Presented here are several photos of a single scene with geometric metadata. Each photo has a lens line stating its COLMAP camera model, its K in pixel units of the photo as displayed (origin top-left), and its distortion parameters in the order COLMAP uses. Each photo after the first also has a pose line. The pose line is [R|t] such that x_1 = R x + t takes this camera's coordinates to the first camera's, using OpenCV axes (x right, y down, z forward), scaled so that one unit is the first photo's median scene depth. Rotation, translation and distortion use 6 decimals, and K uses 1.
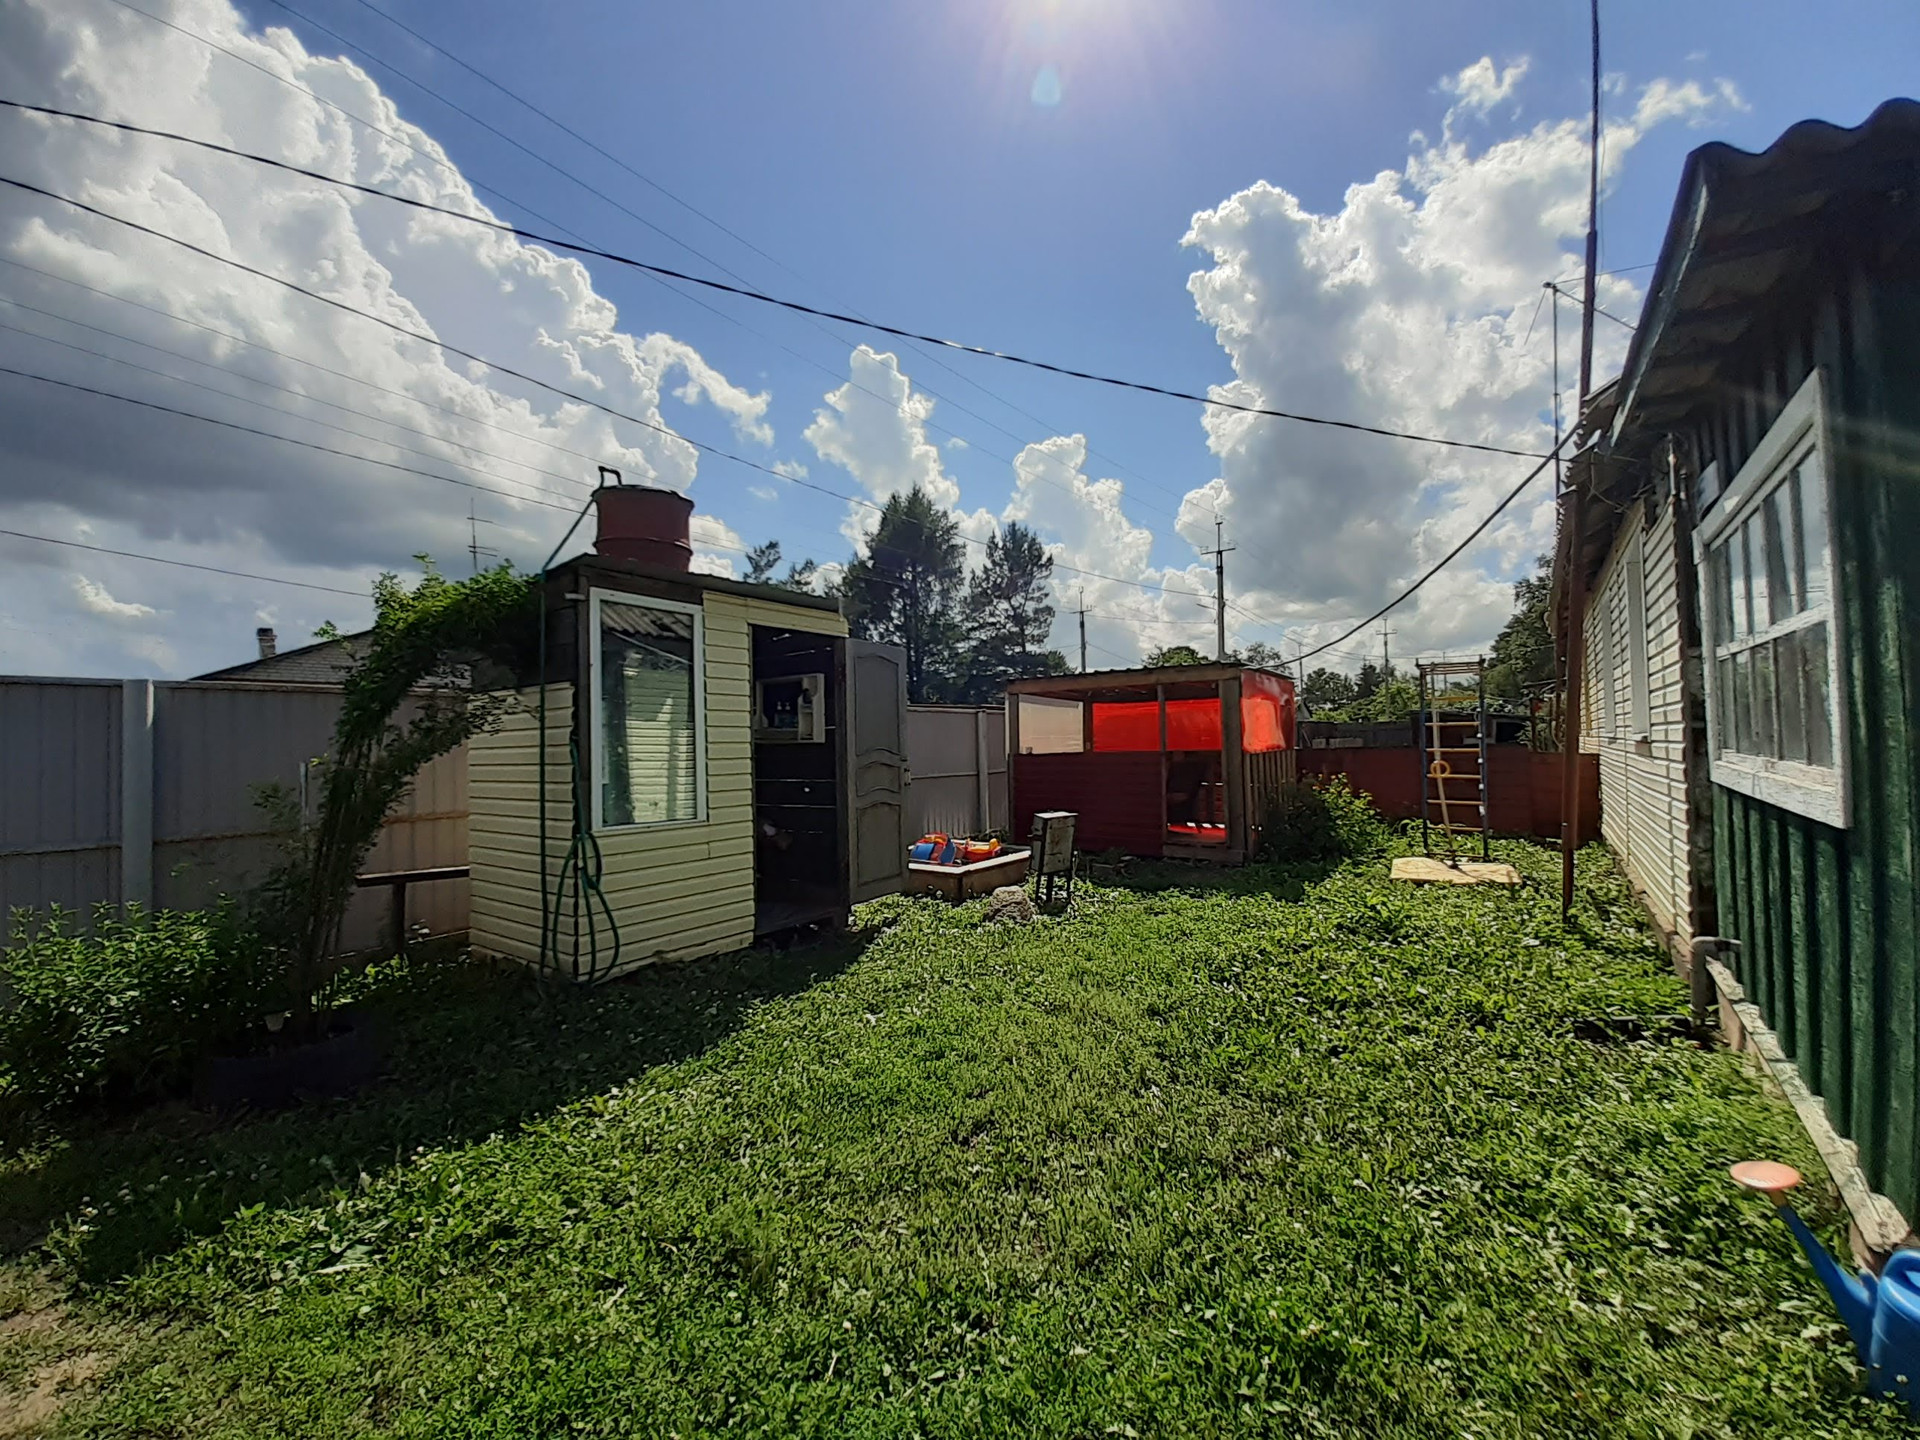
lens RADIAL K [[780.1, 0, 960.0], [0, 780.1, 720.0], [0, 0, 1]] dist [0.026974, -0.022157]
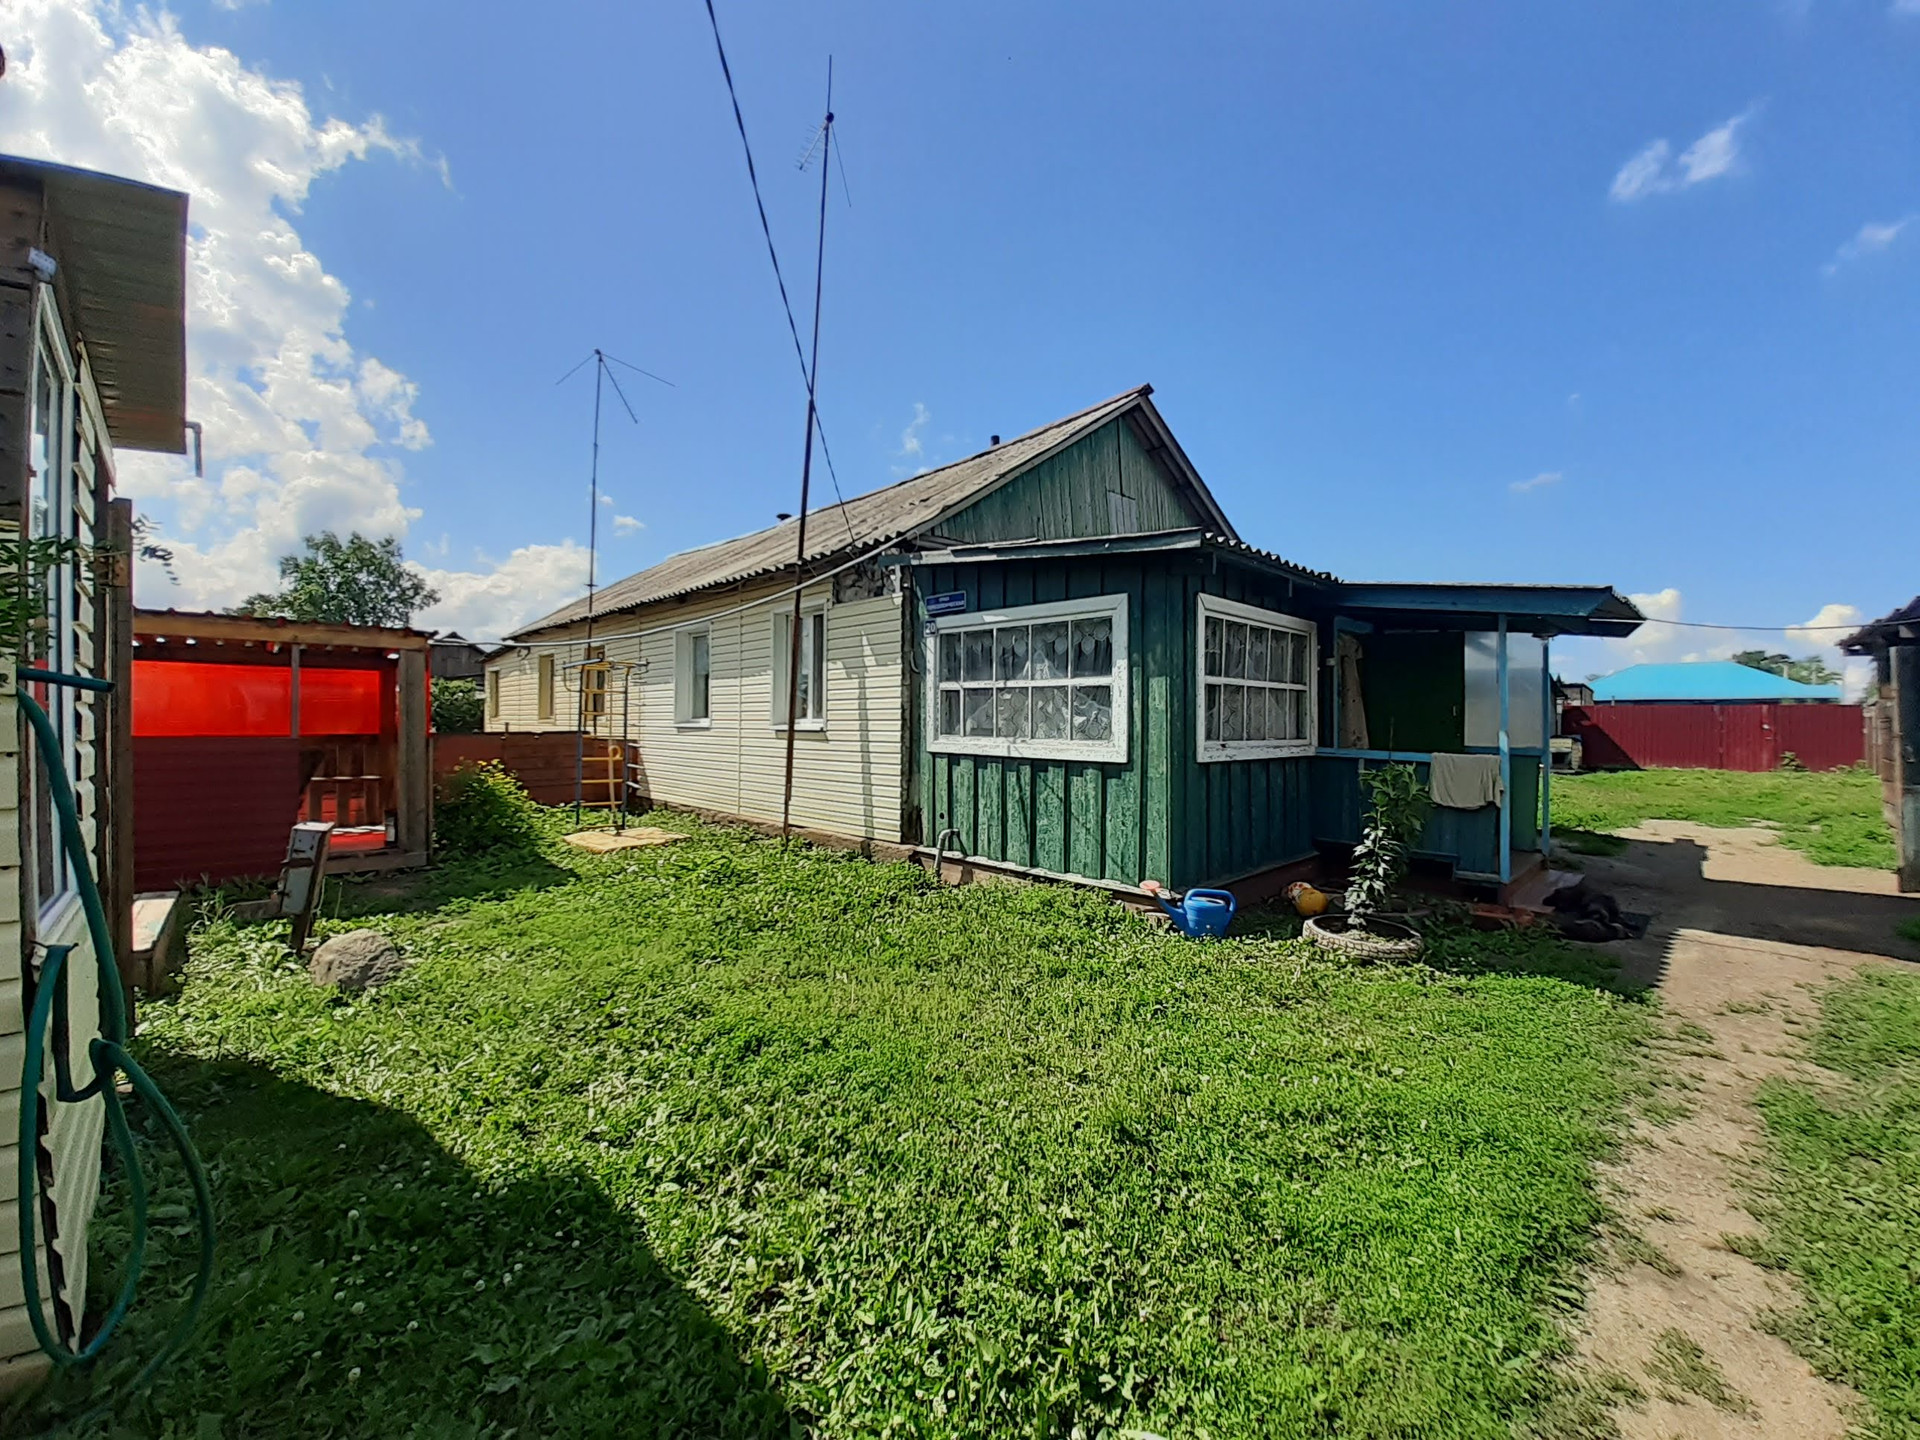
lens RADIAL K [[780.1, 0, 960.0], [0, 780.1, 720.0], [0, 0, 1]] dist [0.026974, -0.022157]
pose [[0.155689, 0.023791, 0.987520, -0.083366], [-0.037276, 0.999139, -0.018194, 0.002948], [-0.987103, -0.033978, 0.156441, 0.056606]]
